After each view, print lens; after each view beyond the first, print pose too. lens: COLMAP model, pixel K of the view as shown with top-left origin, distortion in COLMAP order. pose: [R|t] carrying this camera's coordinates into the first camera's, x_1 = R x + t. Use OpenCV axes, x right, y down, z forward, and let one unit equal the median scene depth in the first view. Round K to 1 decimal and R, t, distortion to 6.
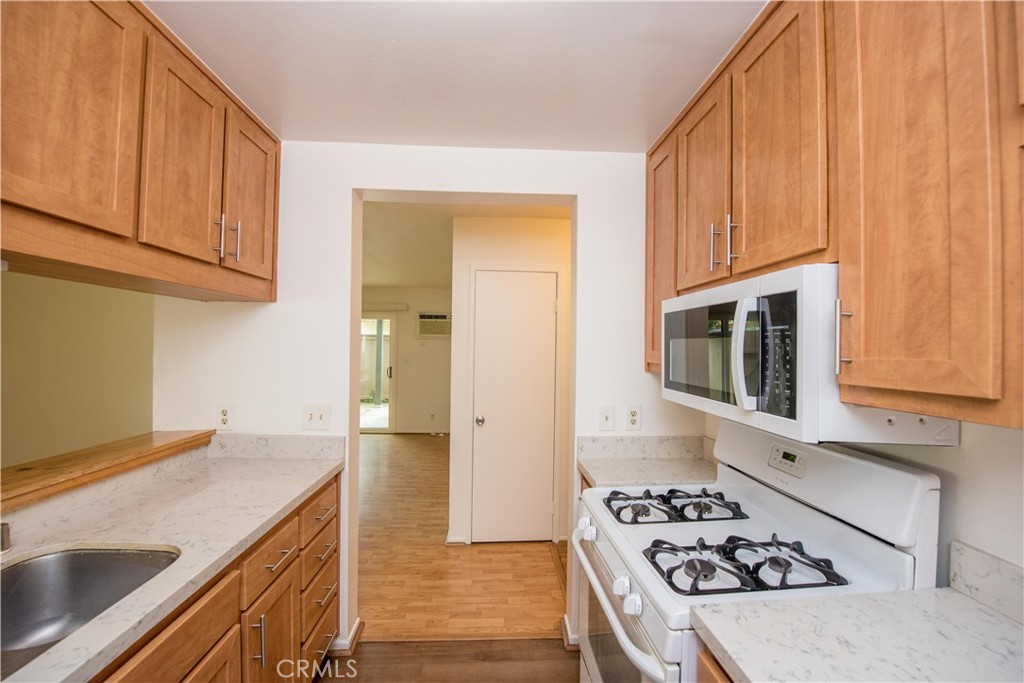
lens RADIAL K [[407.3, 0, 513.2], [0, 407.3, 344.0], [0, 0, 1]] dist [-0.017847, -0.002240]
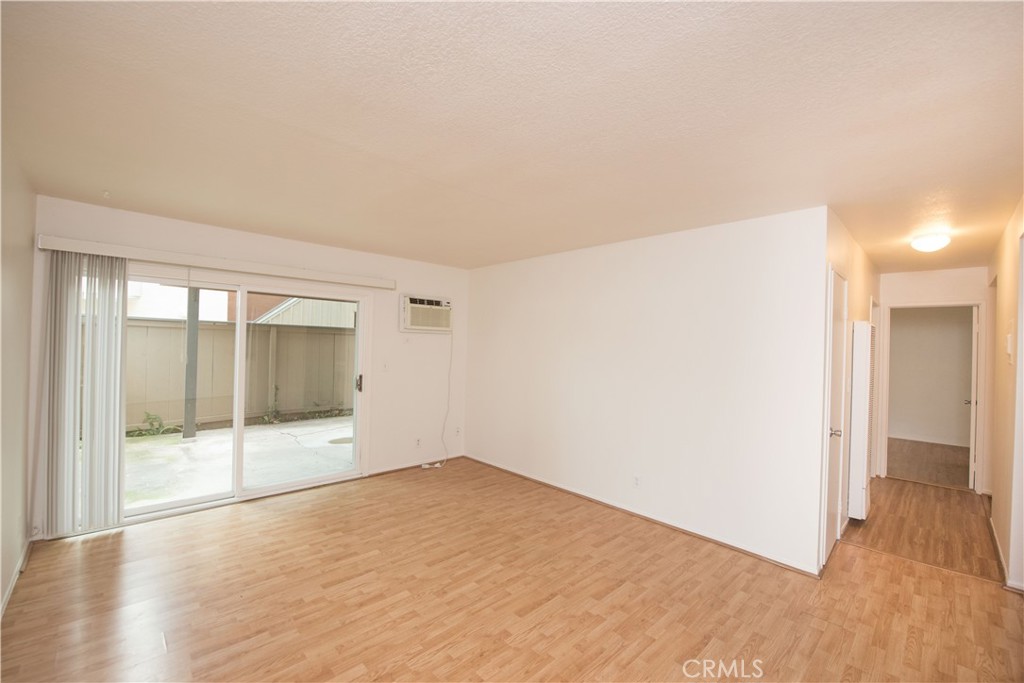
lens RADIAL K [[422.8, 0, 514.7], [0, 422.8, 343.4], [0, 0, 1]] dist [-0.017614, -0.002275]
pose [[0.754285, 0.008058, 0.656498, -2.357875], [-0.019495, 0.999759, 0.010128, -0.020236], [-0.656258, -0.020437, 0.754260, 1.425879]]
